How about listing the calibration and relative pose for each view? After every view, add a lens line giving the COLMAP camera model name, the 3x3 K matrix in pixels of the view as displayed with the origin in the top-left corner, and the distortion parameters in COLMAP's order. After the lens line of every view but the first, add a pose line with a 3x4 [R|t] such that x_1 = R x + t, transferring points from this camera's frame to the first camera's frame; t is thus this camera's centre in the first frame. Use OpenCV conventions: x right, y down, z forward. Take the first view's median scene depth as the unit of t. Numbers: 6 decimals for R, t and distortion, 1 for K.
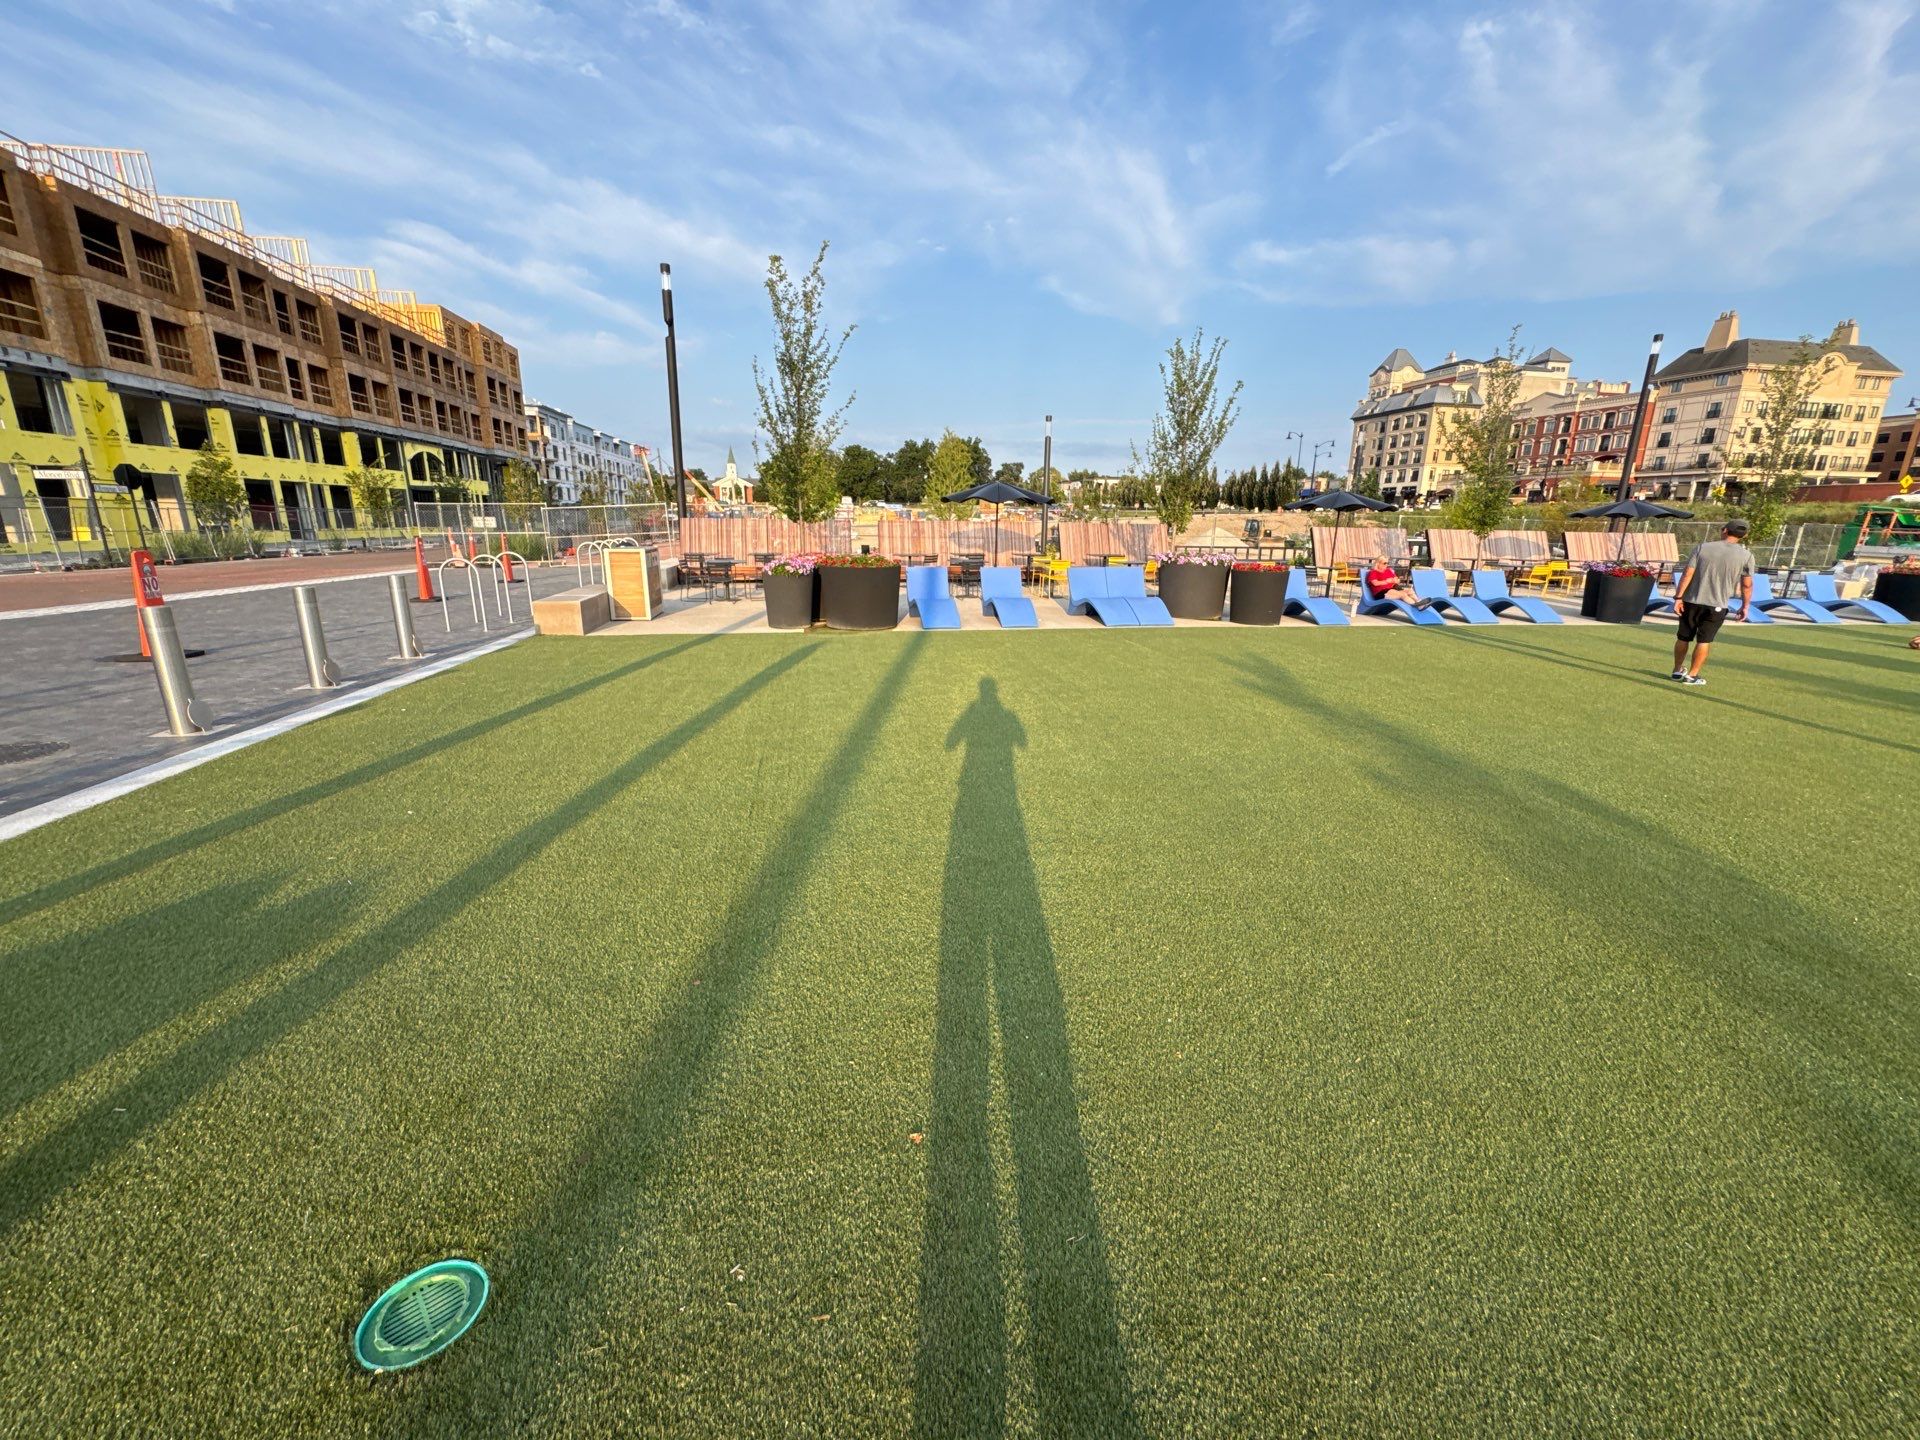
lens RADIAL K [[763.6, 0, 965.0], [0, 763.6, 721.6], [0, 0, 1]] dist [-0.001301, -0.000082]
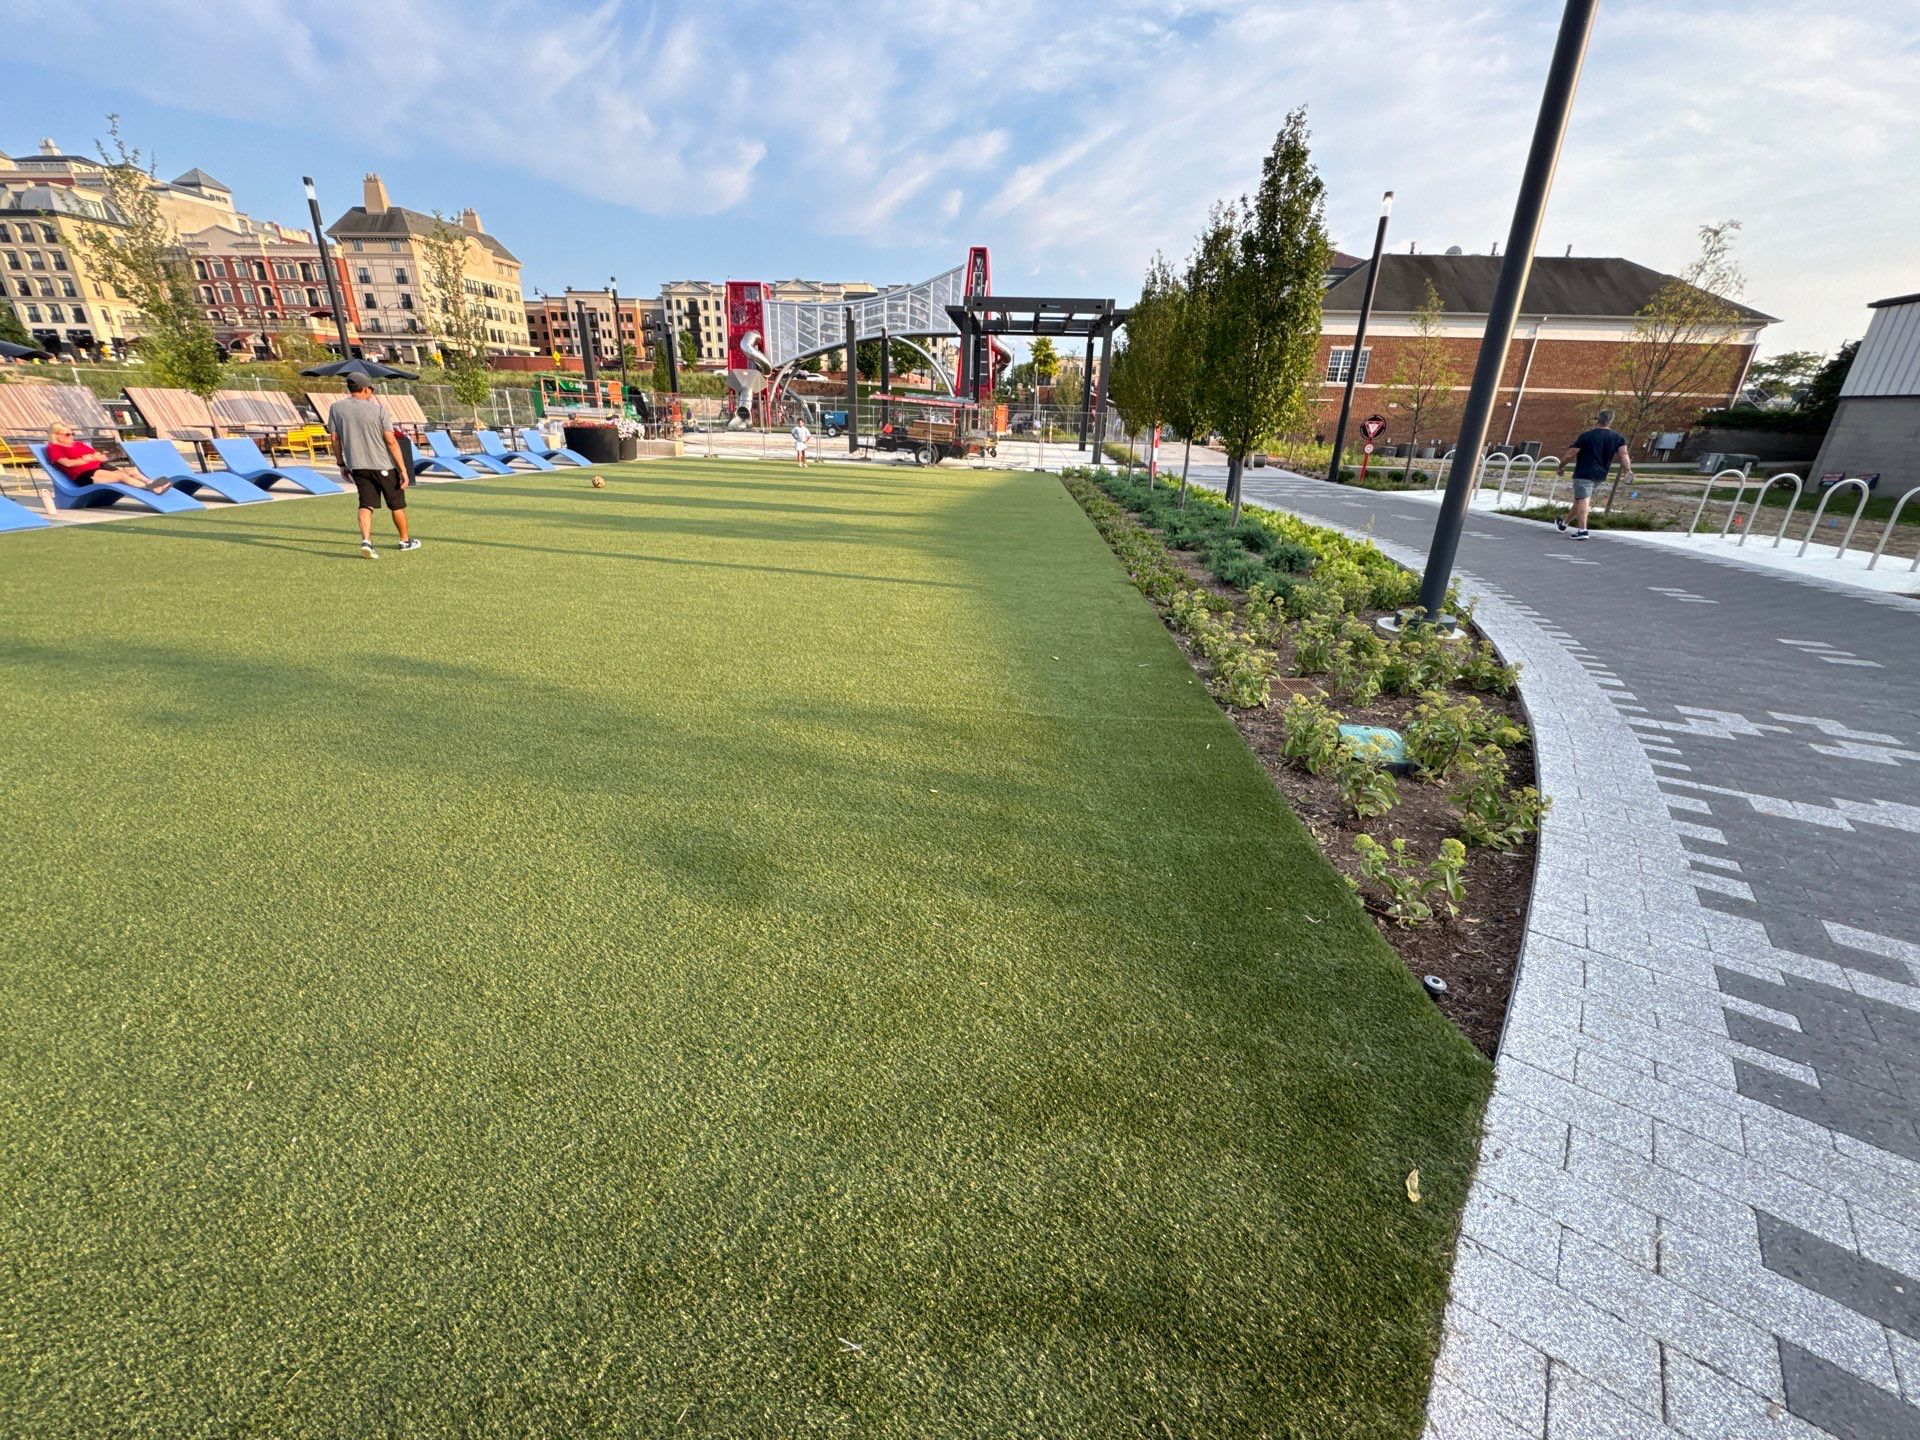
lens RADIAL K [[765.6, 0, 952.1], [0, 765.6, 716.3], [0, 0, 1]] dist [-0.000984, -0.000358]
pose [[0.262669, -0.367026, 0.892355, 0.011678], [0.226255, 0.922473, 0.312814, 0.001565], [-0.937984, 0.119733, 0.325347, 0.003235]]
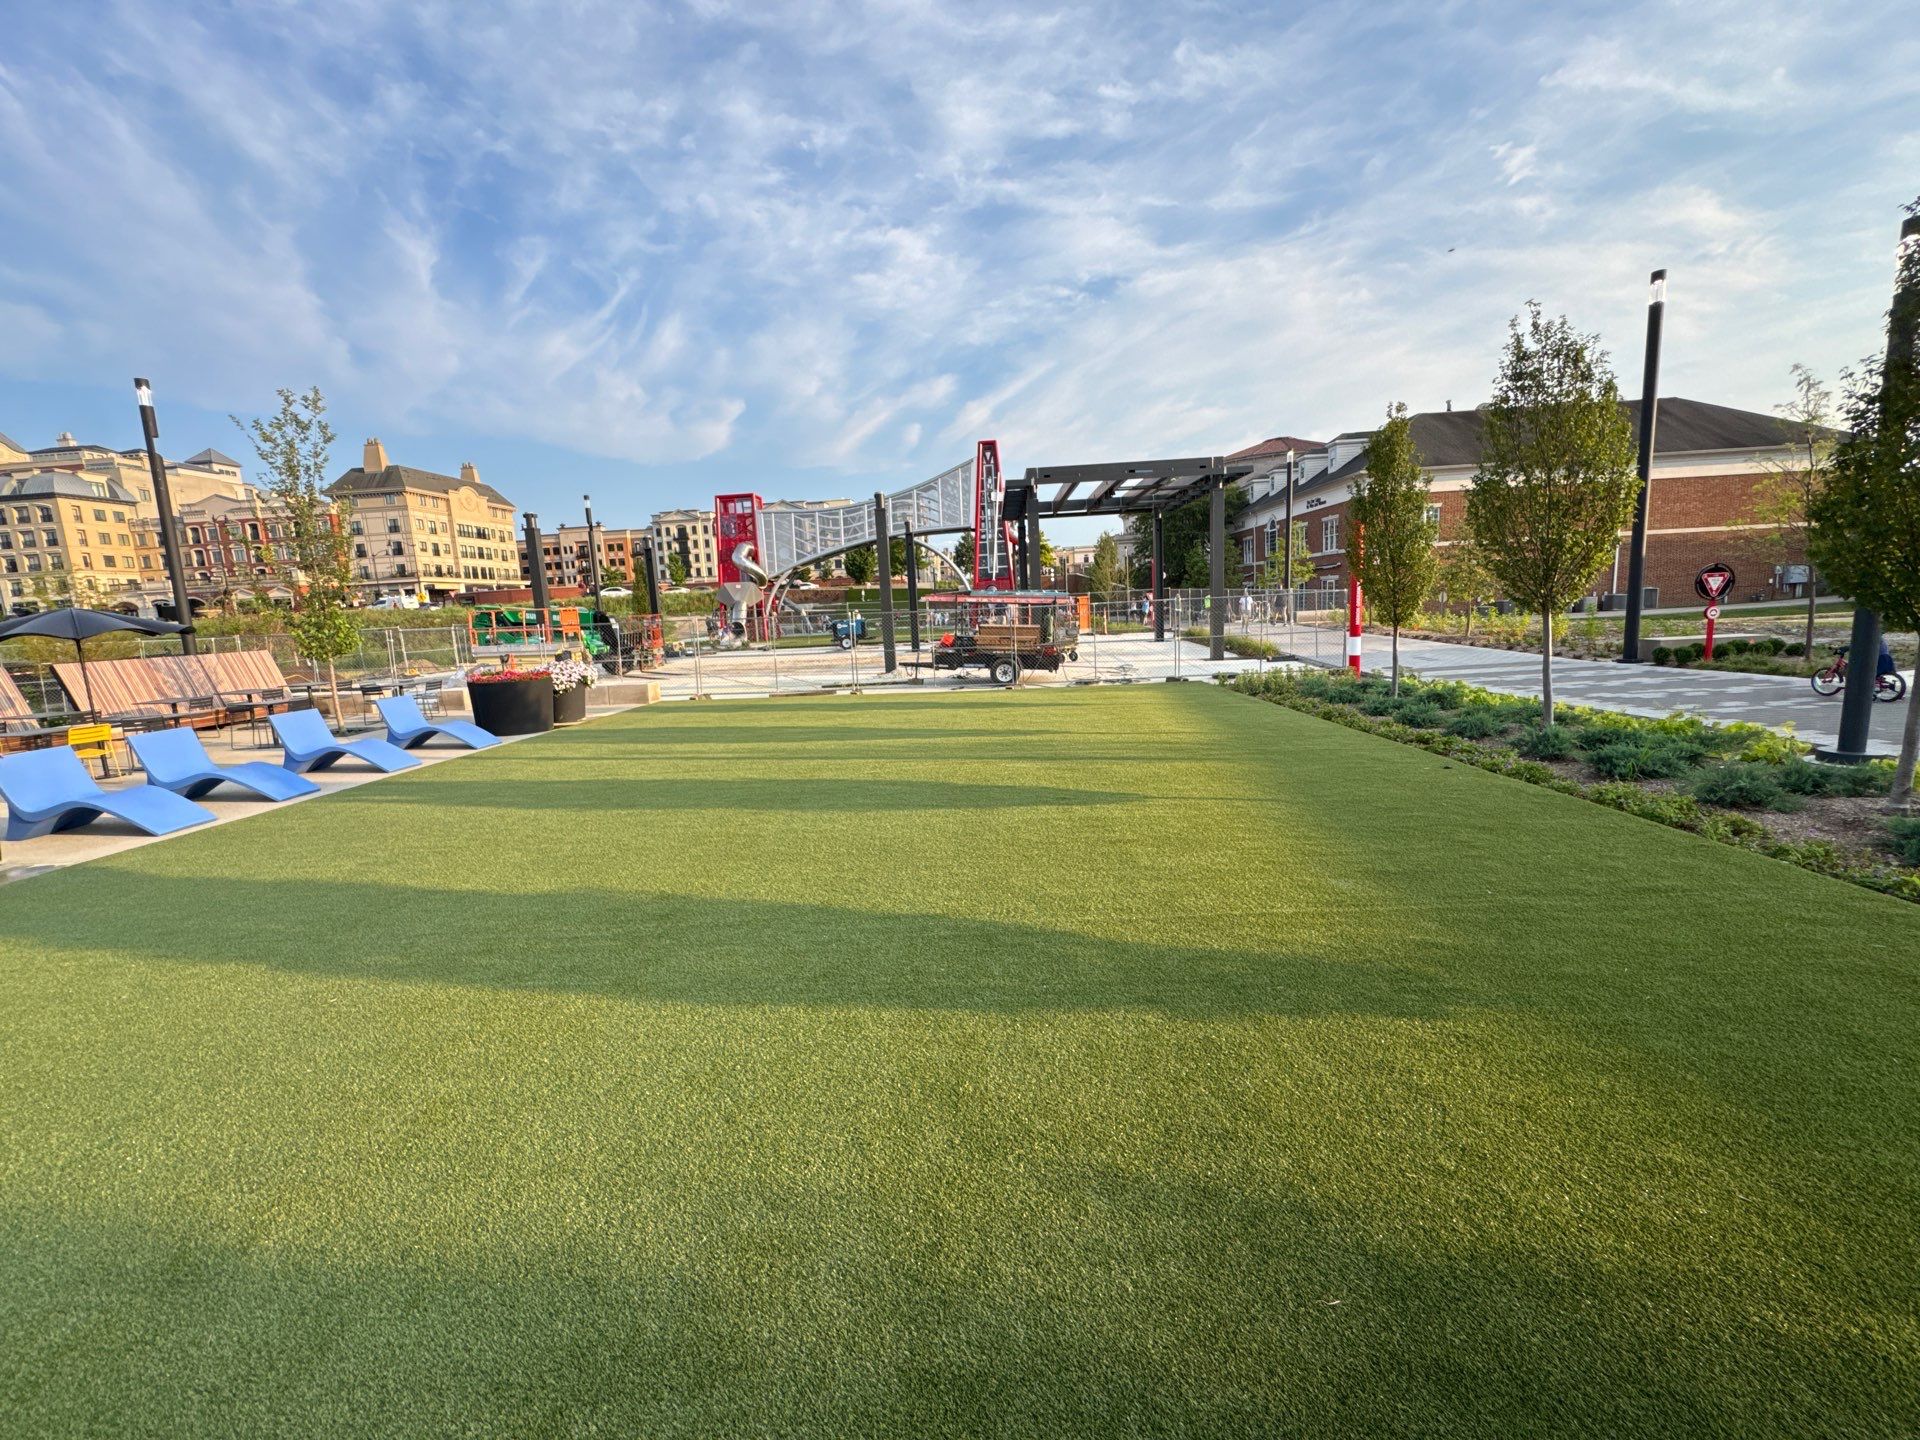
lens RADIAL K [[765.6, 0, 952.1], [0, 765.6, 716.3], [0, 0, 1]] dist [-0.000984, -0.000358]
pose [[0.230162, -0.168555, 0.958444, 0.302400], [0.303581, 0.948173, 0.093846, -0.045353], [-0.924589, 0.269365, 0.269403, 0.173131]]
